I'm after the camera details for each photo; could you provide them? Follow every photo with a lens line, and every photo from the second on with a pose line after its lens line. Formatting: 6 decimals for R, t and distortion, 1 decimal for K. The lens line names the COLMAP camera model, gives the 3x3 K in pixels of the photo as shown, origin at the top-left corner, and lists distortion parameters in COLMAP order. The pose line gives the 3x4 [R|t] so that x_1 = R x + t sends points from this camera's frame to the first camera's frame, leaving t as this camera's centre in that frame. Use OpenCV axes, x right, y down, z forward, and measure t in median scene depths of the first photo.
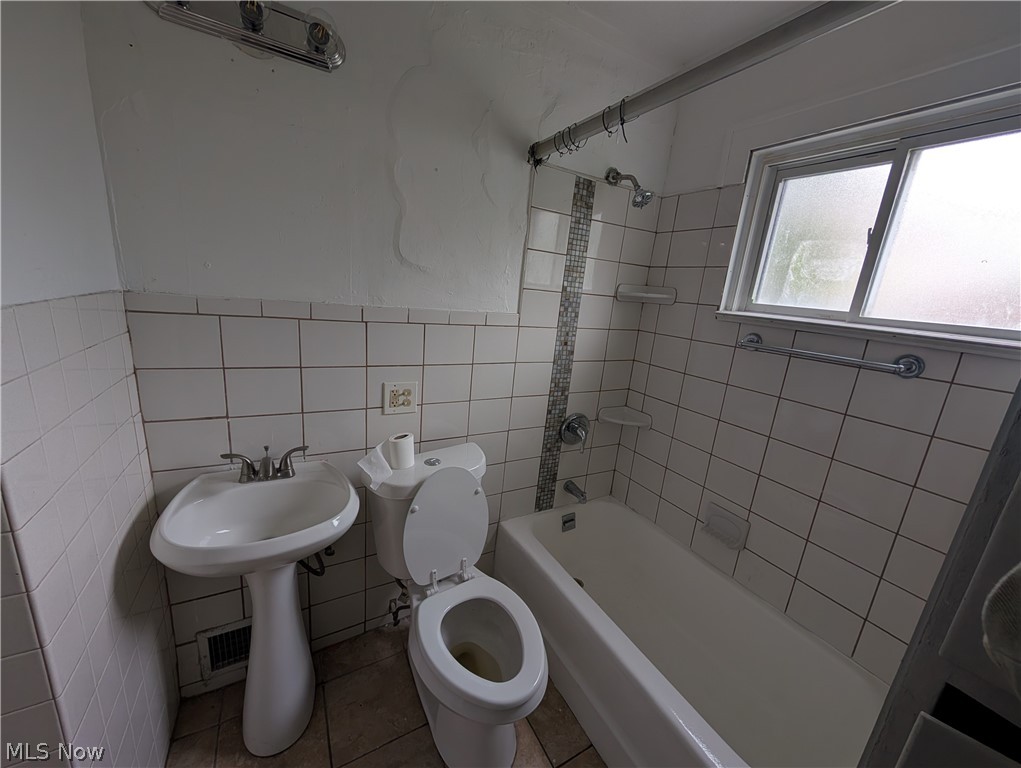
lens RADIAL K [[388.4, 0, 512.7], [0, 388.4, 385.8], [0, 0, 1]] dist [0.000627, -0.000031]
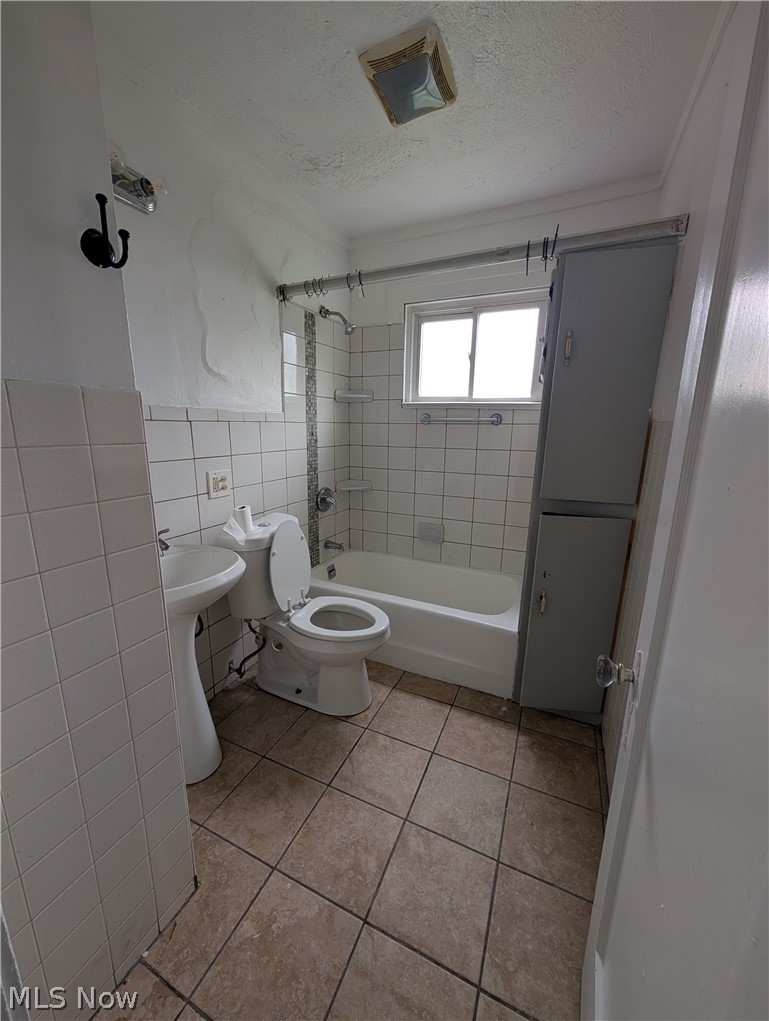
lens RADIAL K [[388.4, 0, 384.5], [0, 388.4, 510.5], [0, 0, 1]] dist [0.000627, -0.000031]
pose [[0.812904, -0.201355, 0.546483, -0.479429], [0.197175, 0.978071, 0.067076, 0.115945], [-0.548005, 0.053226, 0.834780, -0.259976]]
